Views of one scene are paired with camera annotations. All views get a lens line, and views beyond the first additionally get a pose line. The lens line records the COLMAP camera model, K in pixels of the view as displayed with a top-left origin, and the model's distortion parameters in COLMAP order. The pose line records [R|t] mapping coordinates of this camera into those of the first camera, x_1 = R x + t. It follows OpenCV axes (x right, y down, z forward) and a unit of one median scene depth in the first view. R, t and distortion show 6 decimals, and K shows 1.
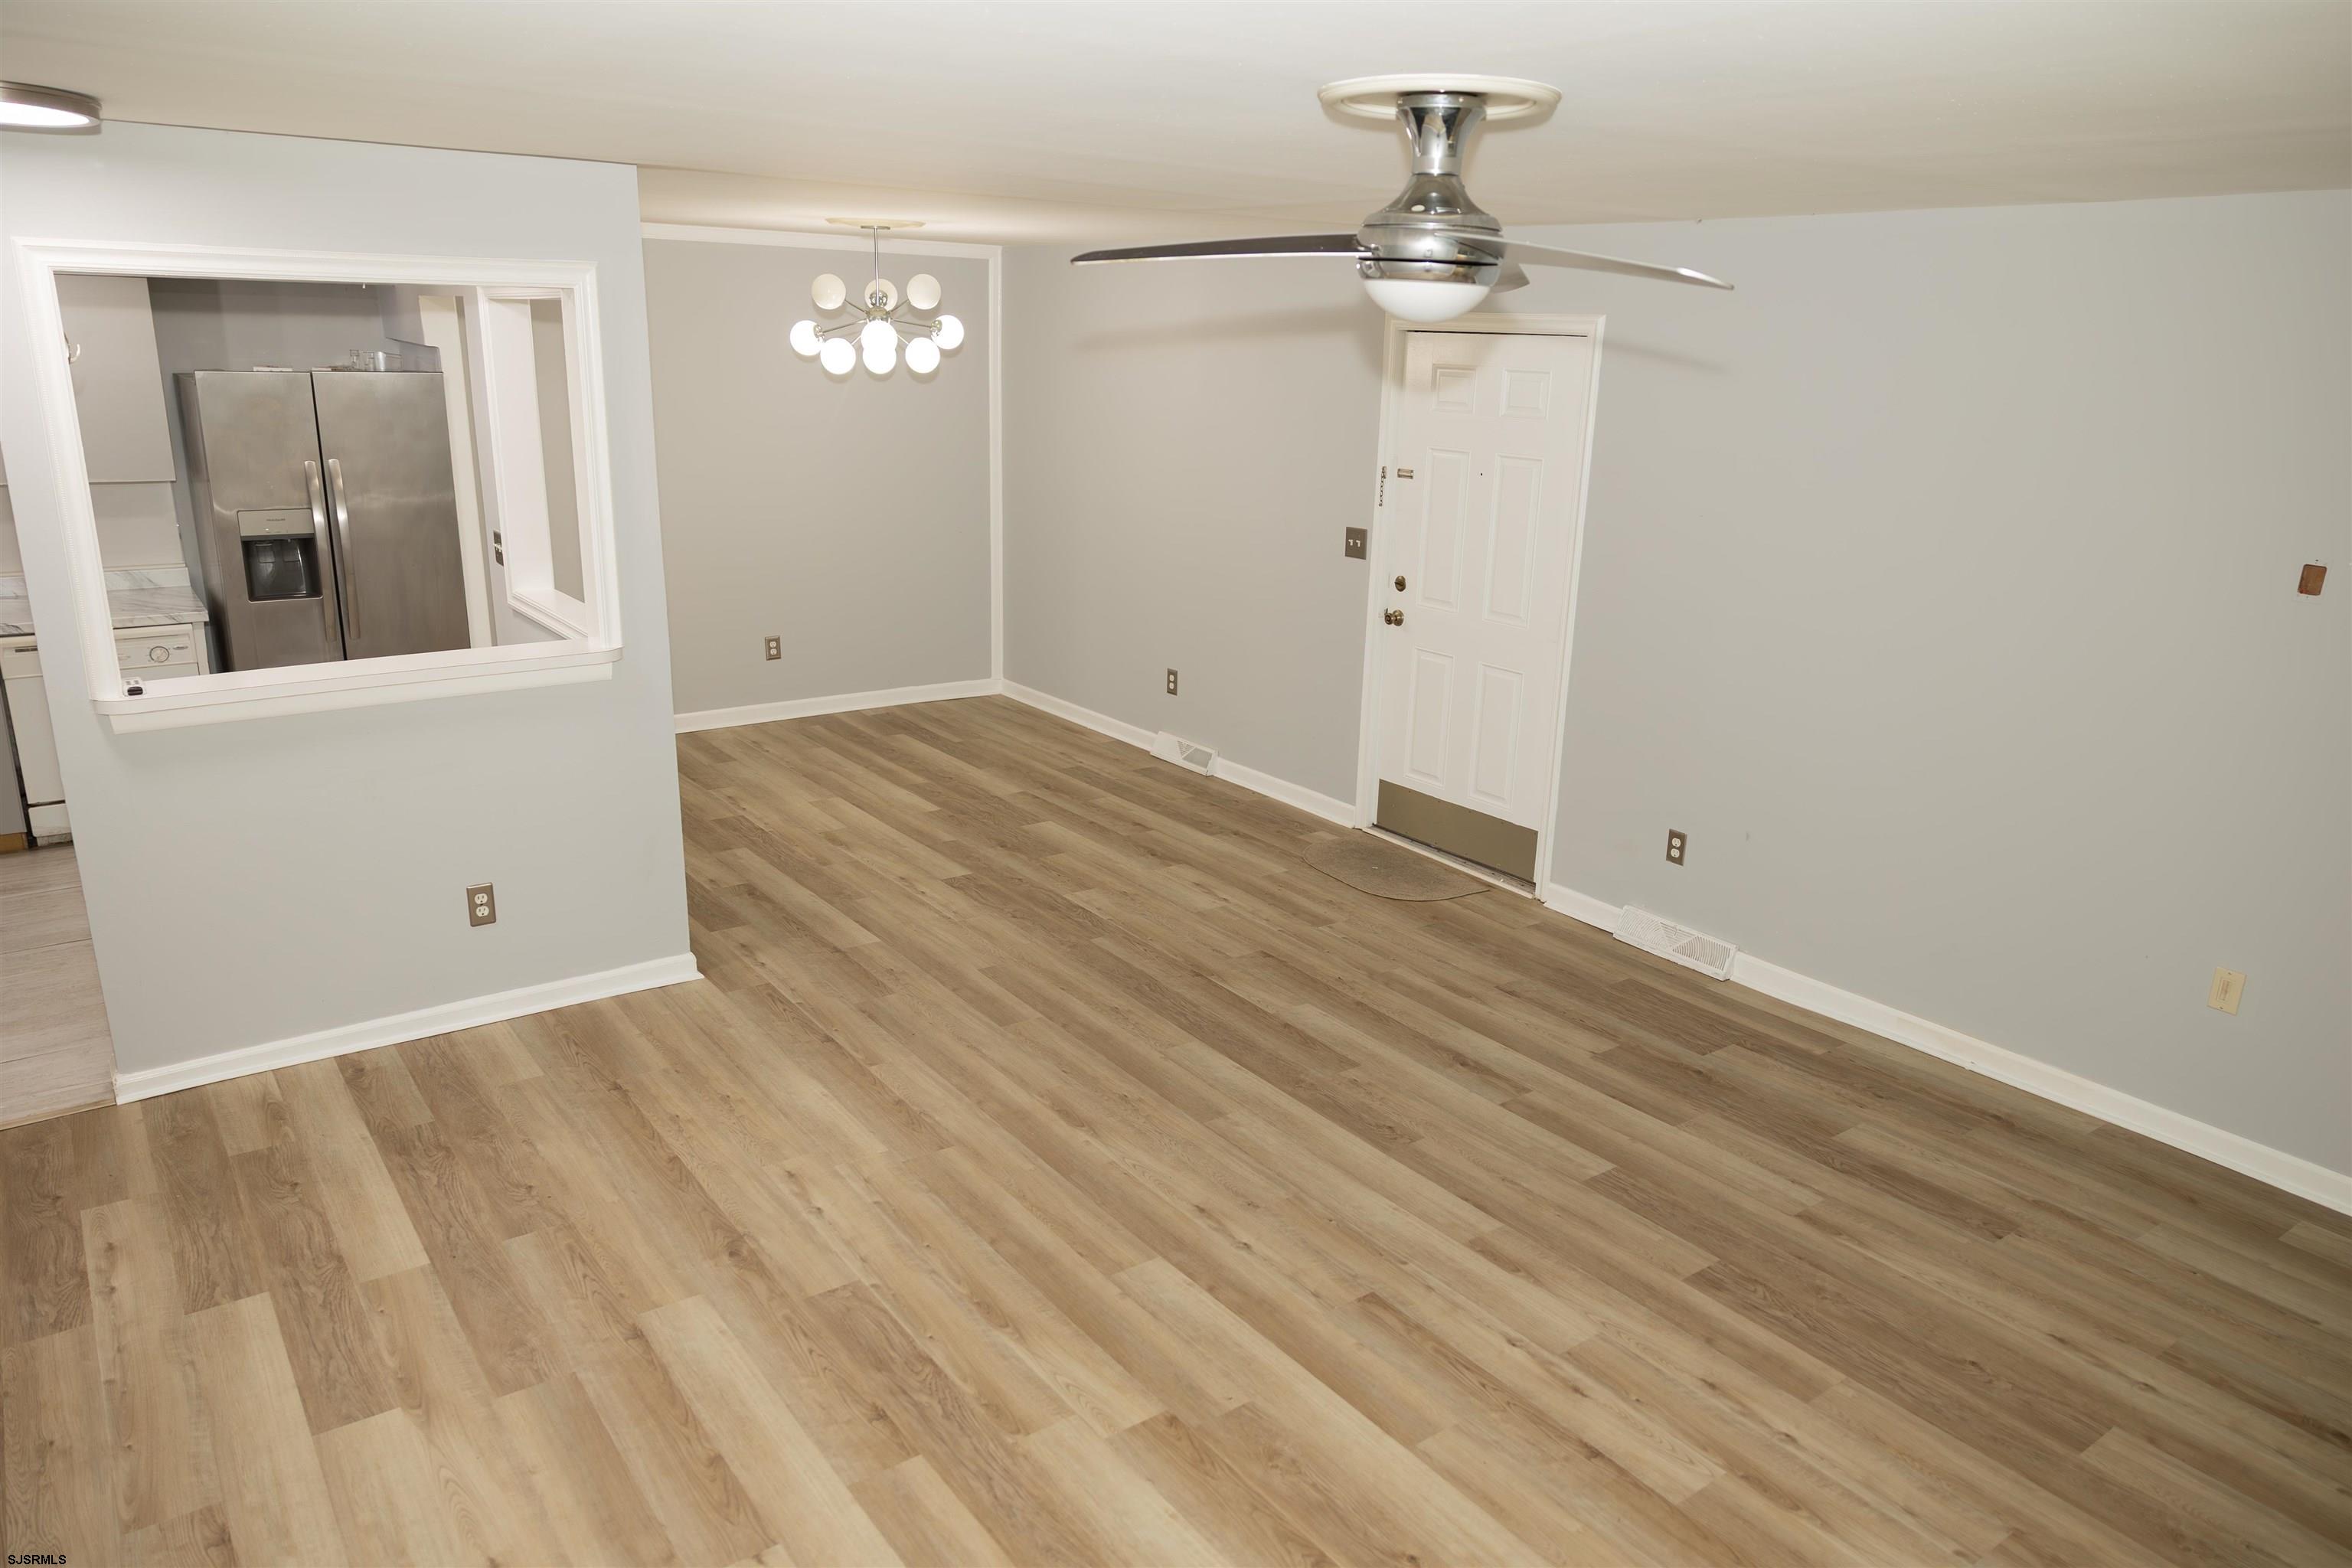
lens RADIAL K [[1572.2, 0, 1178.2], [0, 1572.2, 787.1], [0, 0, 1]] dist [-0.003891, 0.011275]
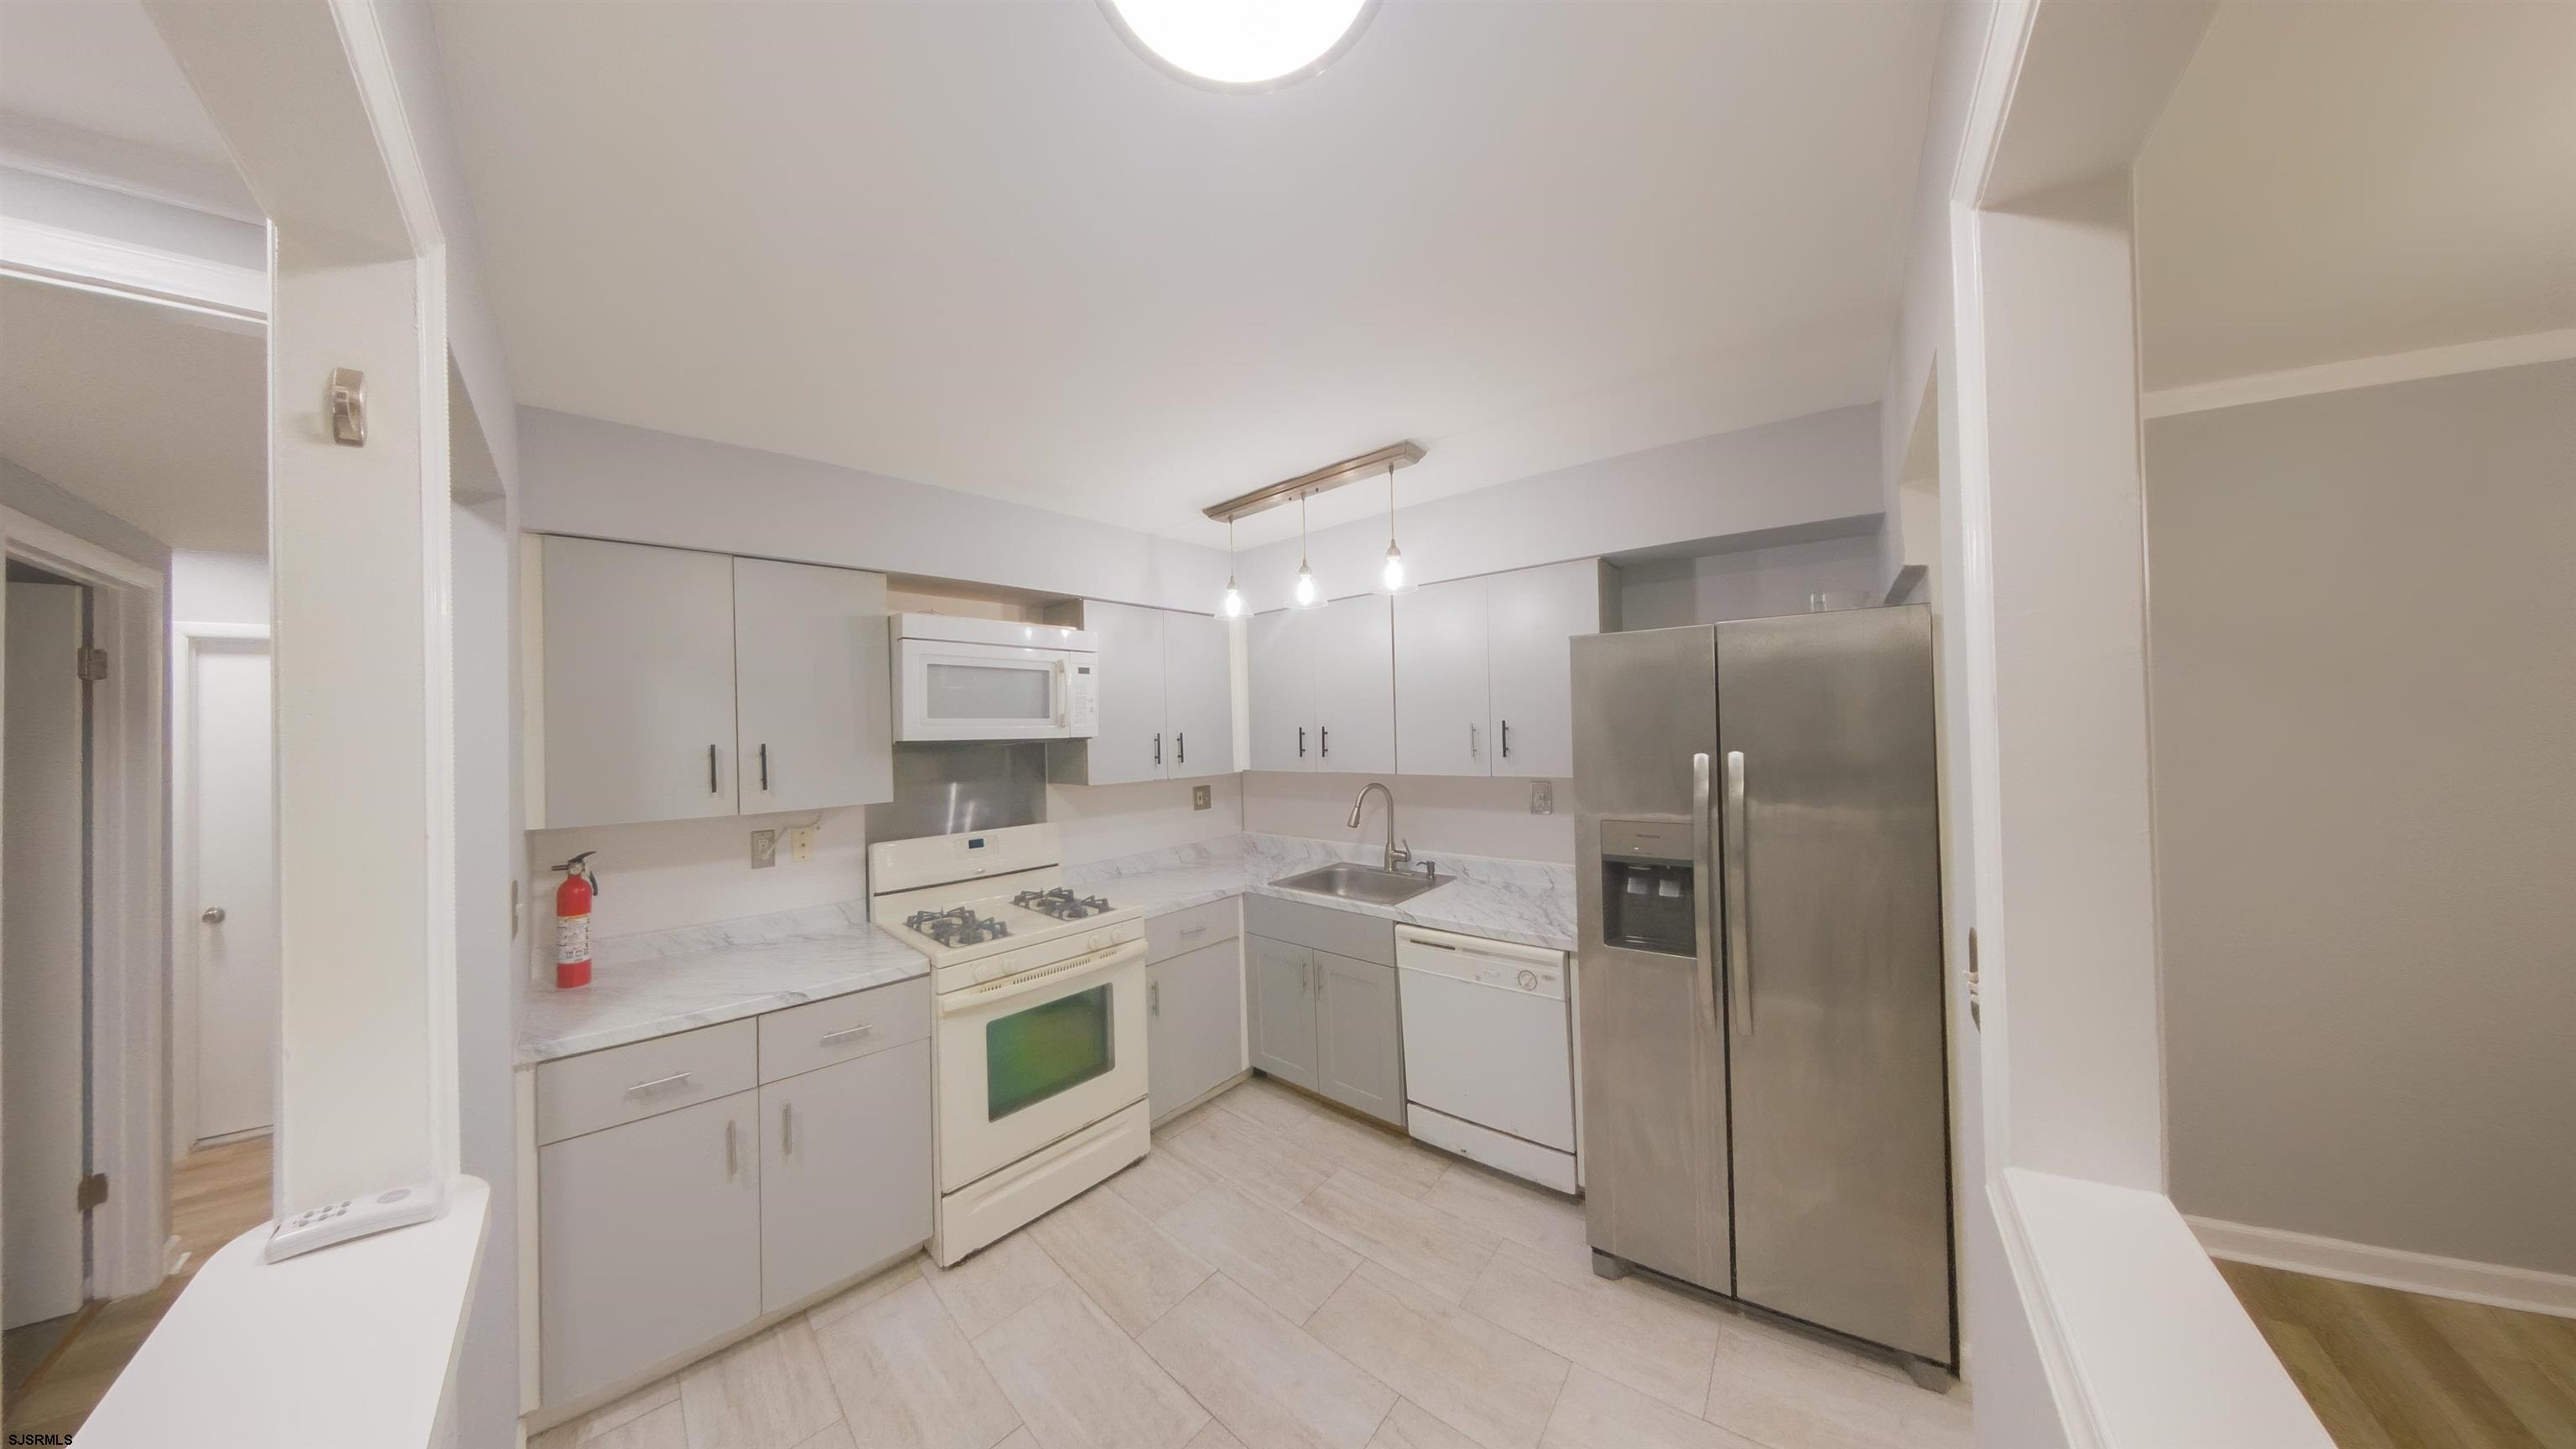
lens RADIAL K [[711.4, 0, 1285.3], [0, 711.4, 699.8], [0, 0, 1]] dist [-0.028800, 0.000094]
pose [[0.227272, -0.080386, -0.970508, -0.409702], [-0.242019, 0.960658, -0.136246, -0.198561], [0.943279, 0.265846, 0.198875, 1.043020]]
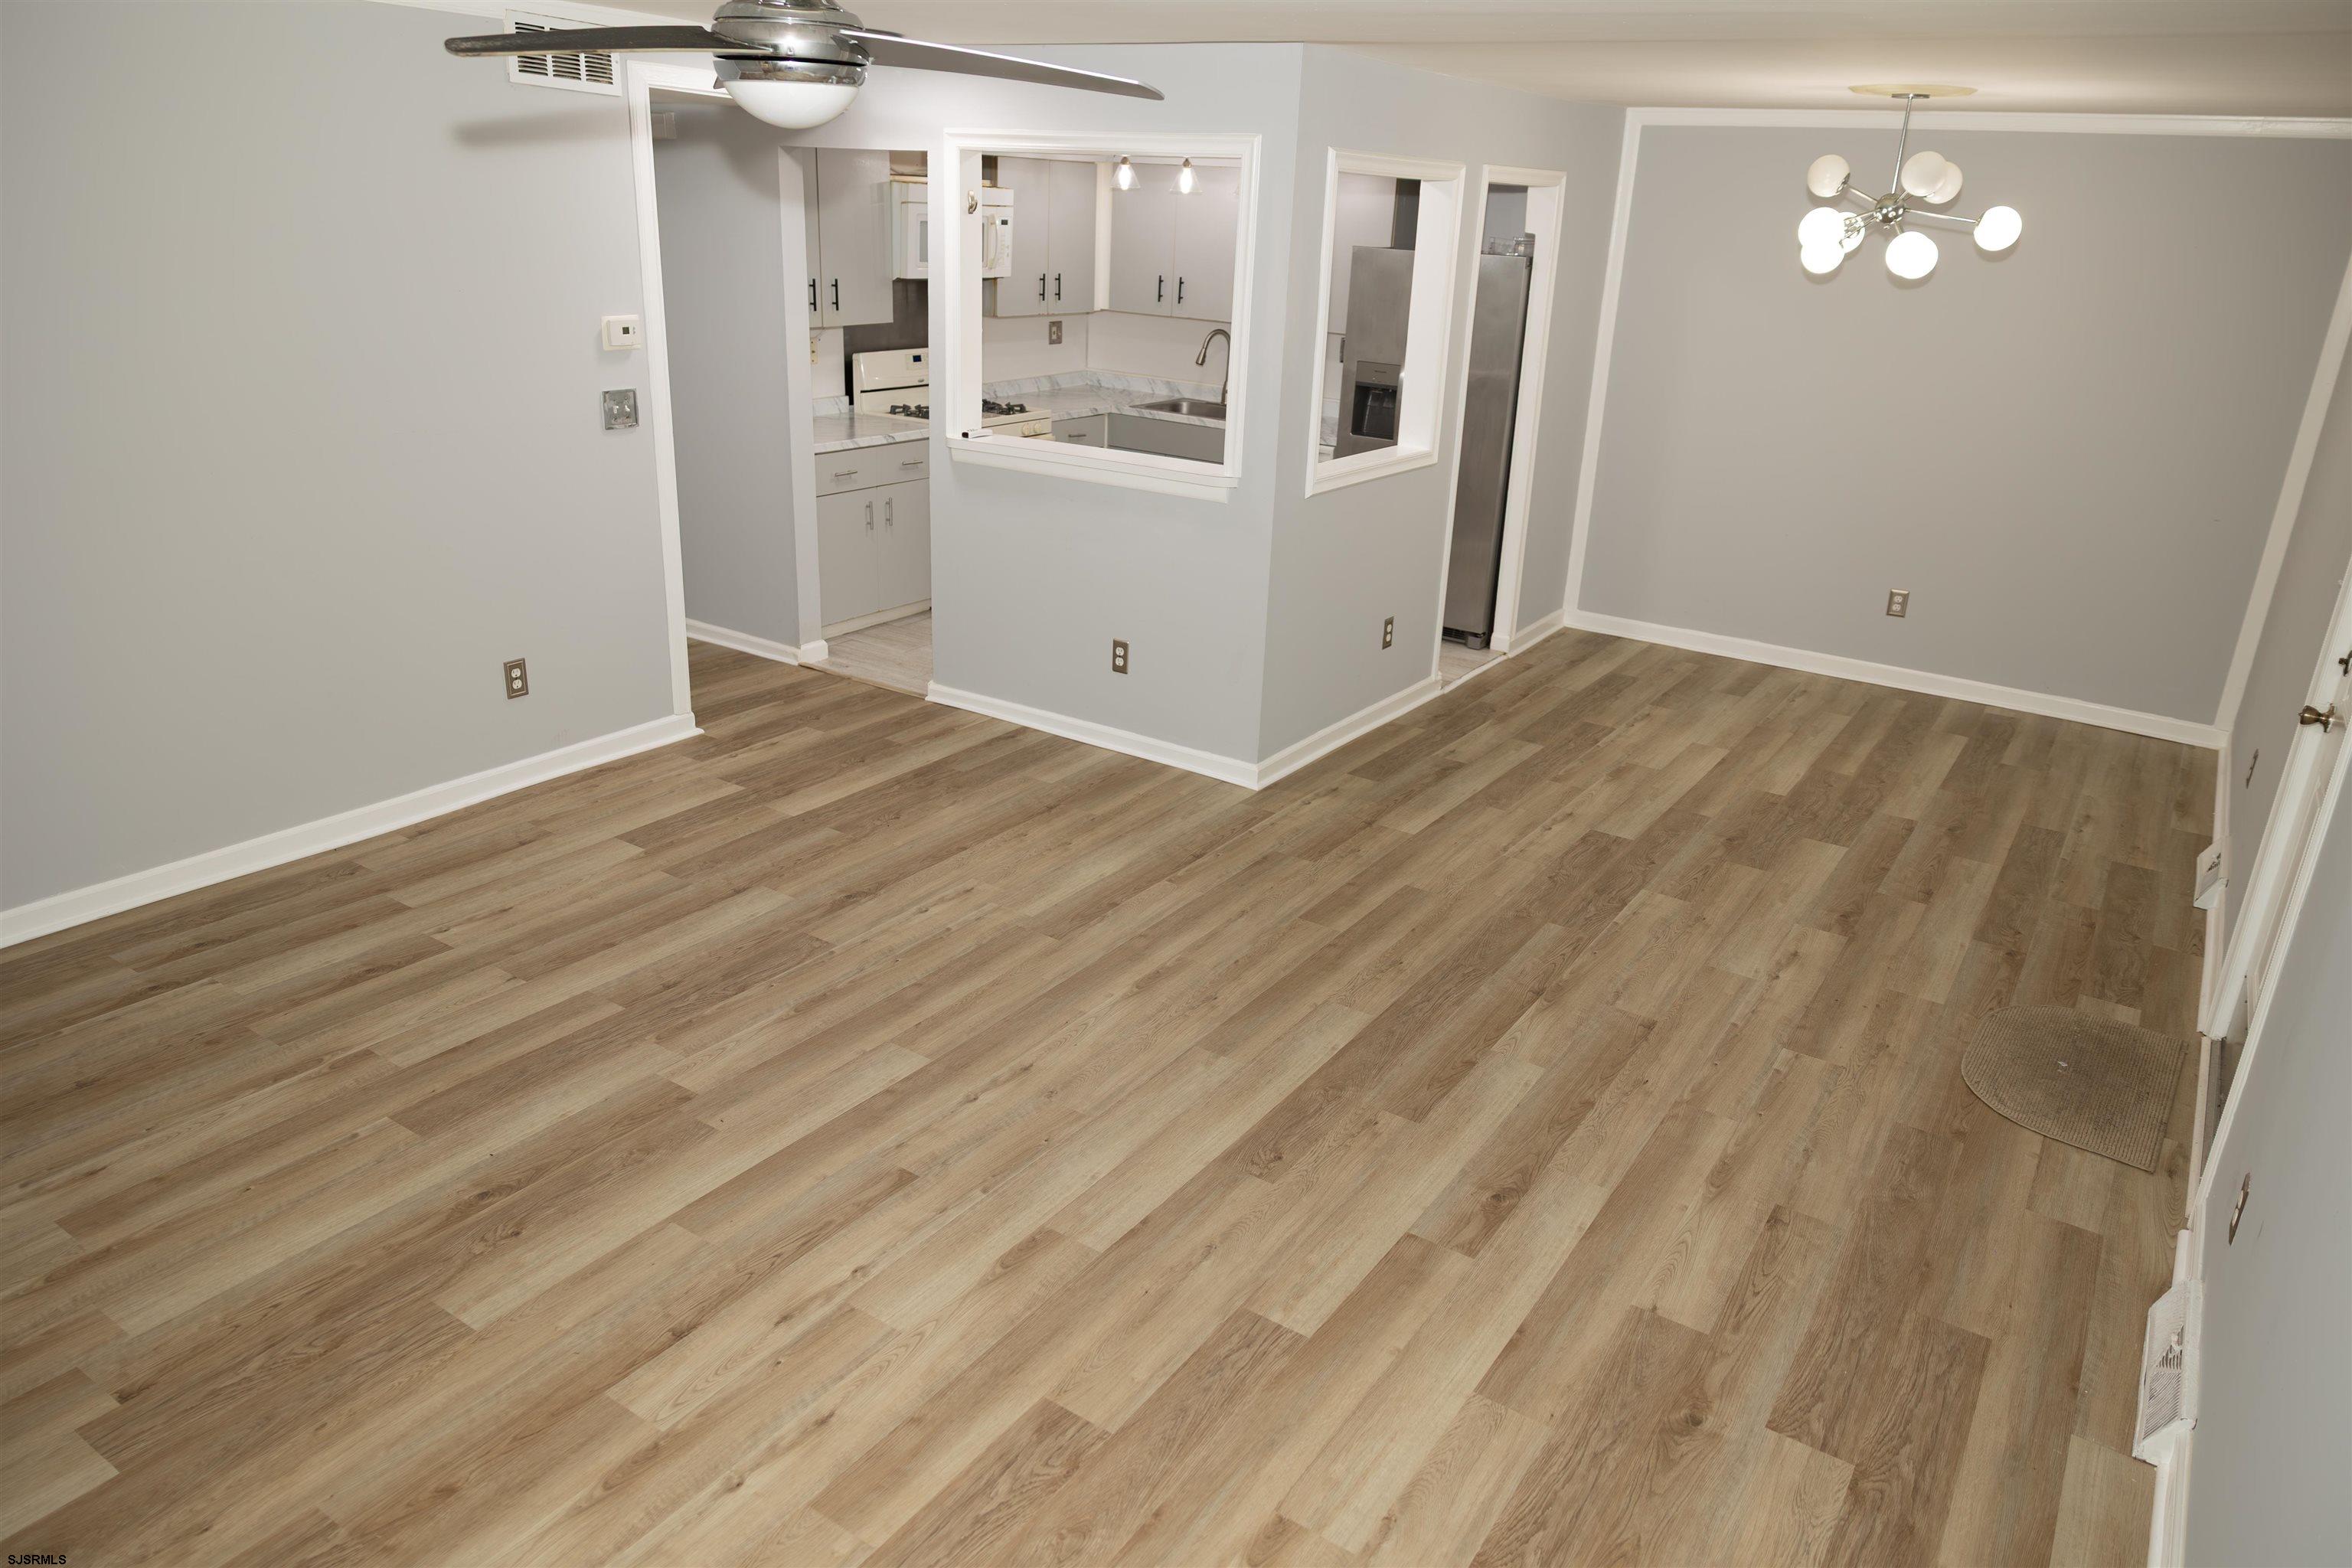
lens RADIAL K [[1572.2, 0, 1174.3], [0, 1572.2, 777.8], [0, 0, 1]] dist [-0.003891, 0.011275]
pose [[0.347949, 0.315774, -0.882734, 0.750022], [-0.296559, 0.930292, 0.215891, -0.125495], [0.889373, 0.186664, 0.417339, 0.547352]]
